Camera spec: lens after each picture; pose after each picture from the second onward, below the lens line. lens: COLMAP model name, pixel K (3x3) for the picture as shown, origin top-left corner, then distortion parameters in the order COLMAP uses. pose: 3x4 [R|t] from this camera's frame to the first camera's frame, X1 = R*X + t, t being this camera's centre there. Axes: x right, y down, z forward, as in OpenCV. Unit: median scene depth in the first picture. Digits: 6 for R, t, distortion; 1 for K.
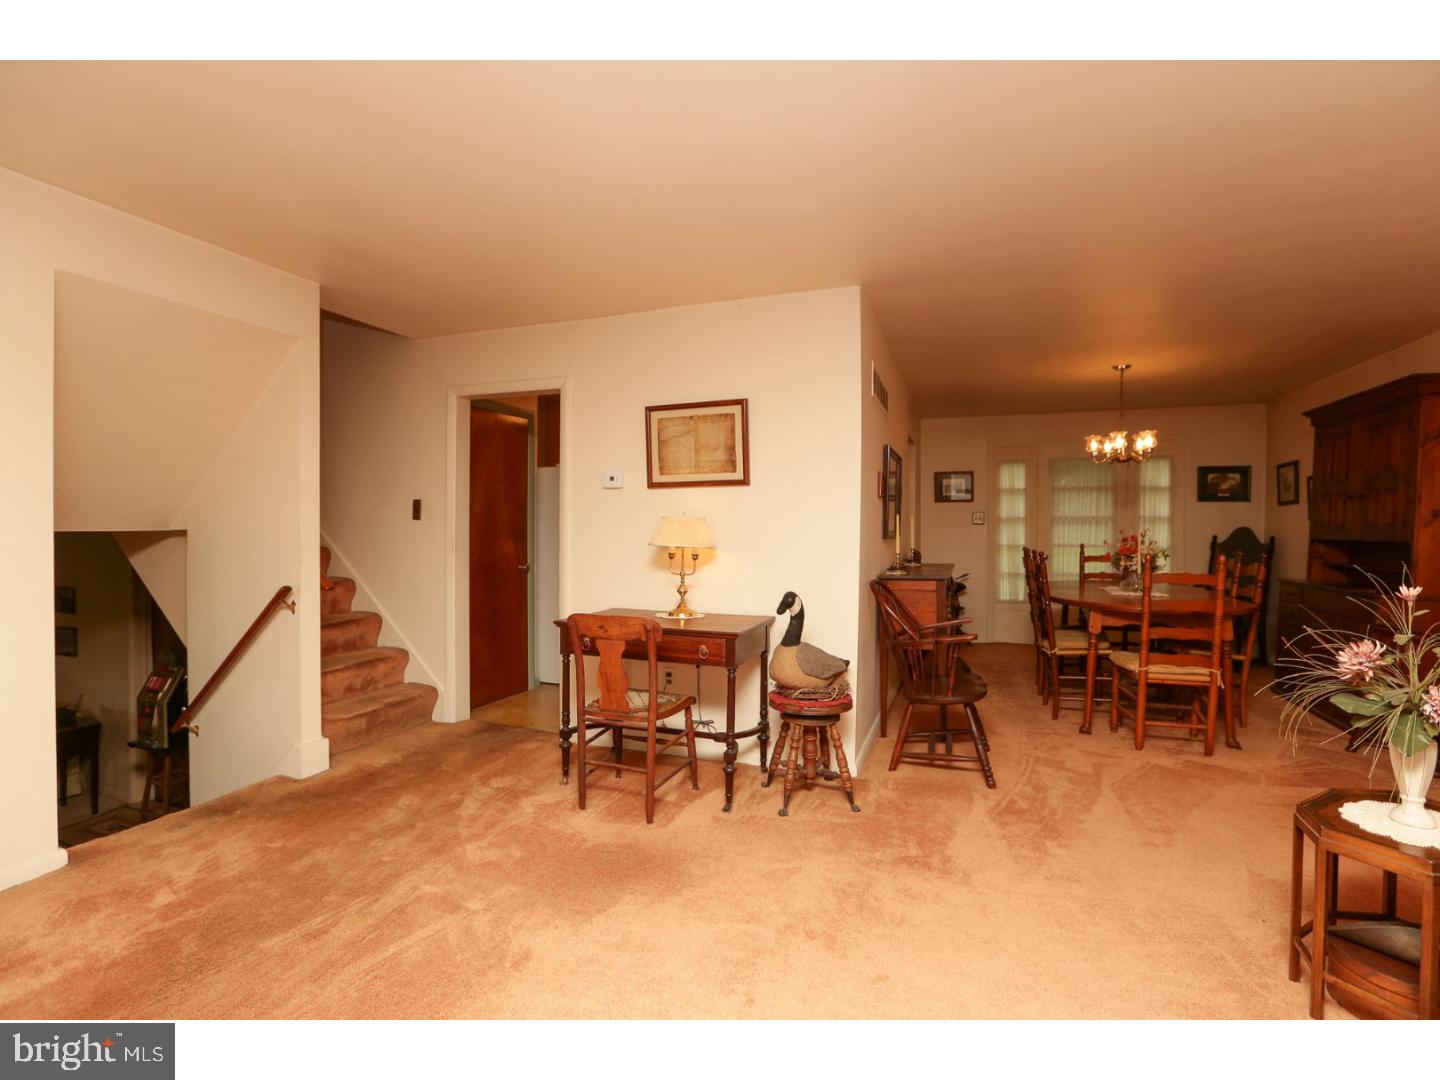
lens RADIAL K [[660.5, 0, 733.5], [0, 660.5, 533.8], [0, 0, 1]] dist [-0.036078, 0.002693]
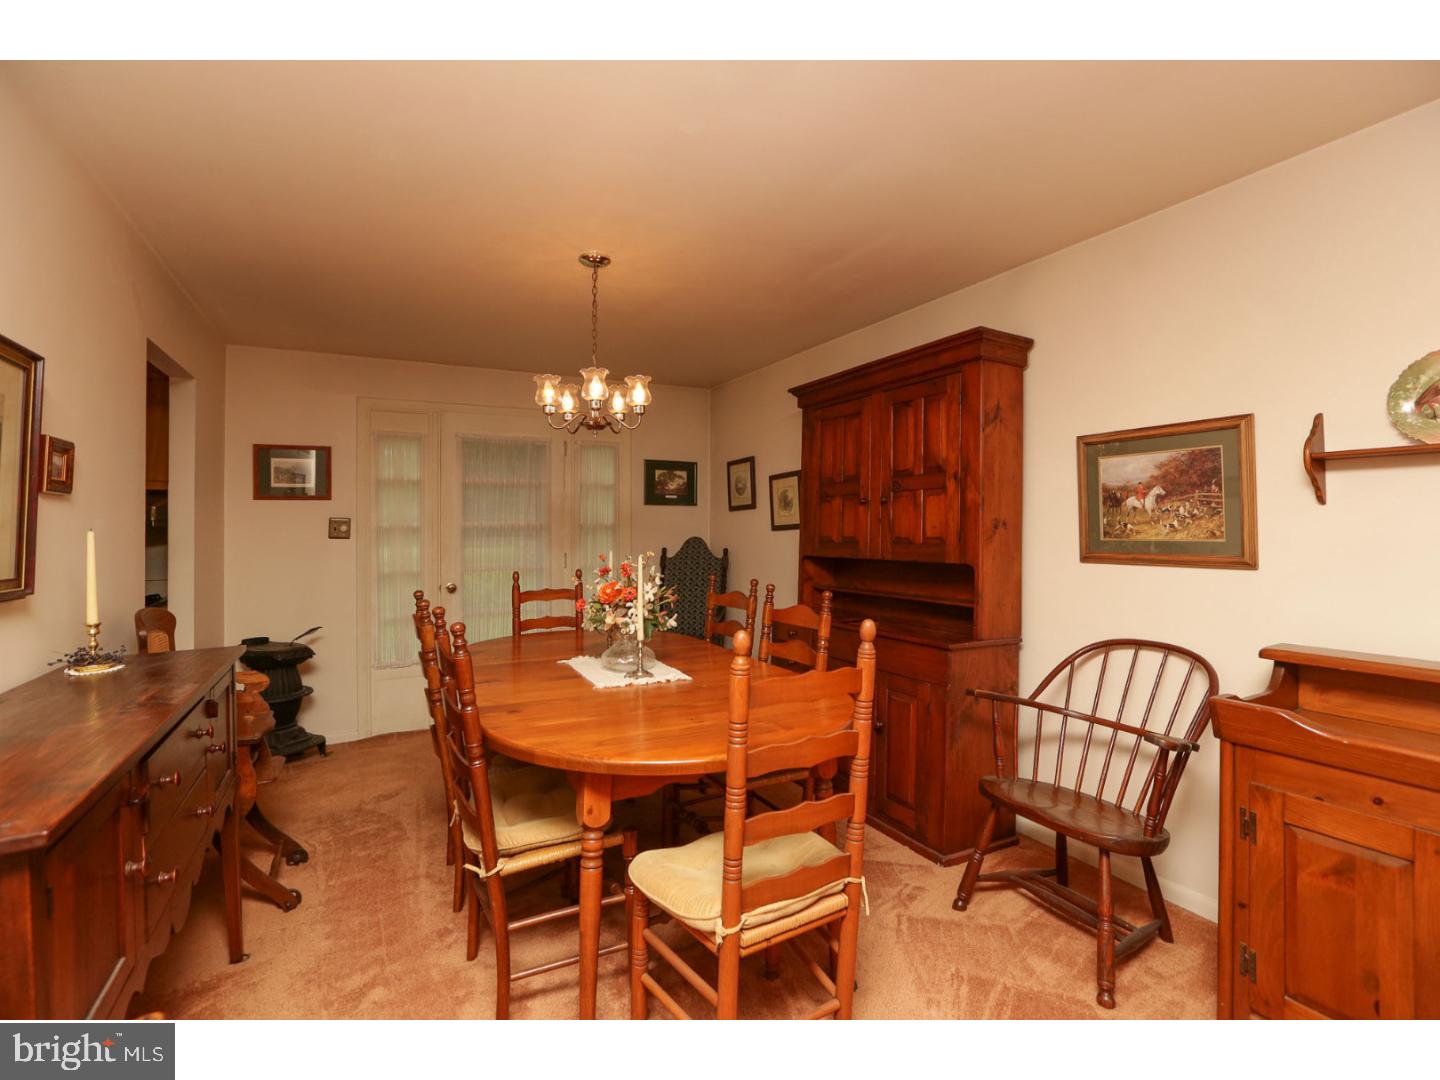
lens RADIAL K [[660.5, 0, 697.4], [0, 660.5, 520.2], [0, 0, 1]] dist [-0.036078, 0.002693]
pose [[0.684718, 0.002055, 0.728805, 0.322397], [0.016983, 0.999679, -0.018775, -0.027298], [-0.728610, 0.025233, 0.684463, 0.720193]]
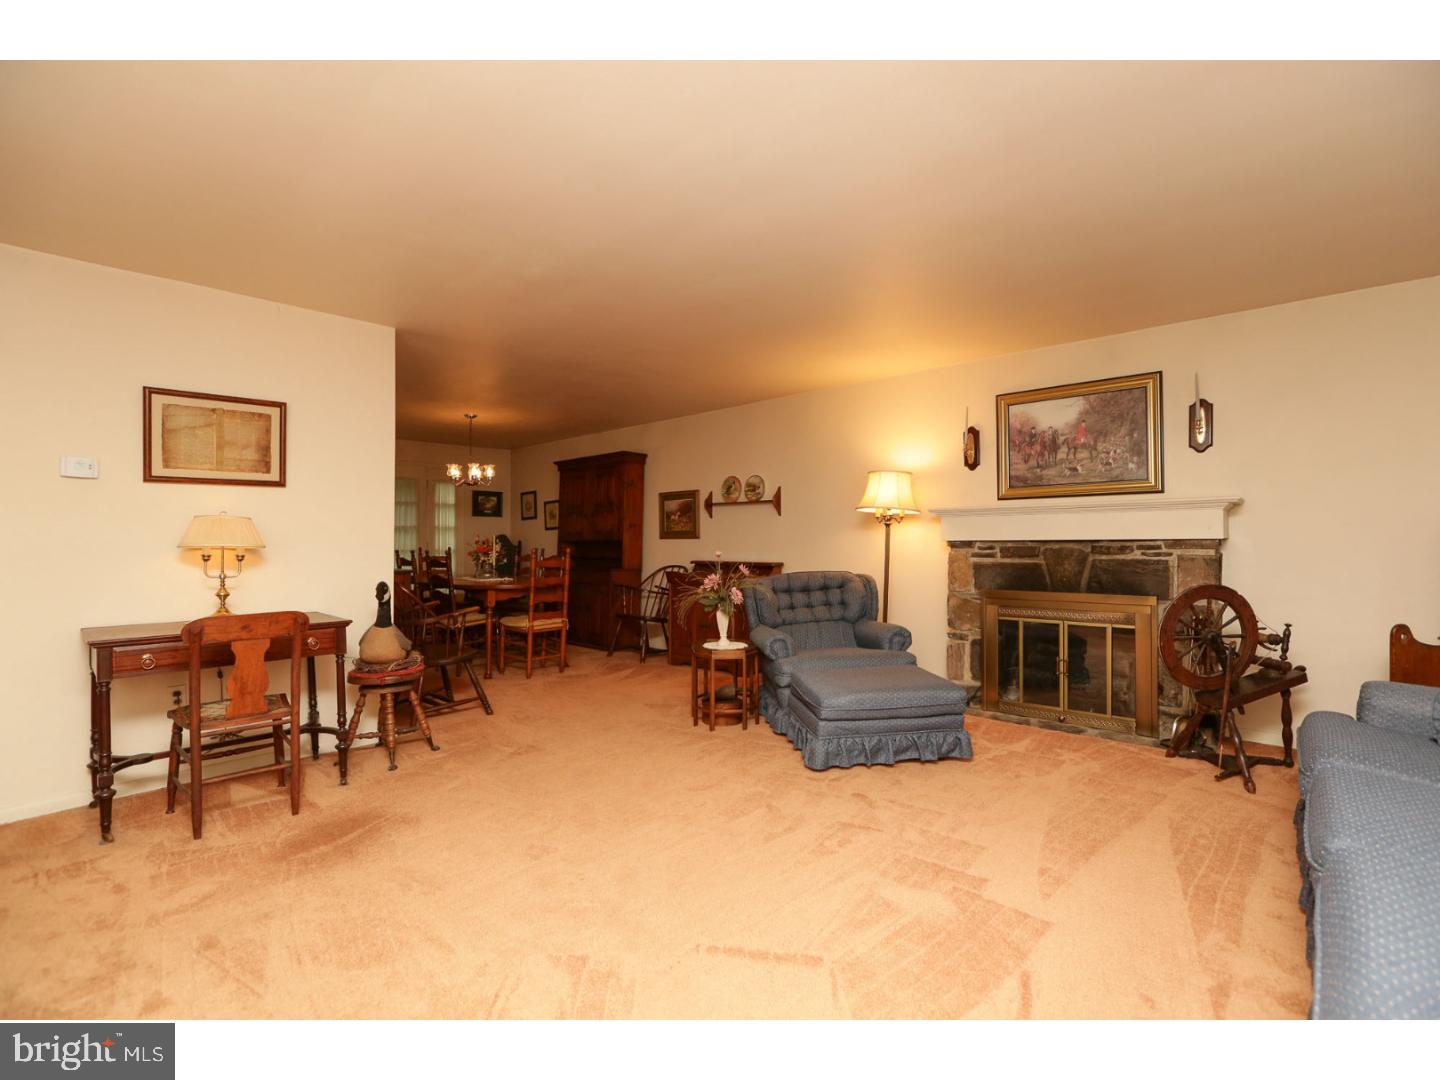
lens RADIAL K [[660.5, 0, 699.0], [0, 660.5, 529.9], [0, 0, 1]] dist [-0.036078, 0.002693]
pose [[0.410204, 0.009114, 0.911948, -0.598191], [0.016915, 0.999702, -0.017599, 0.020113], [-0.911837, 0.022645, 0.409928, 0.003516]]
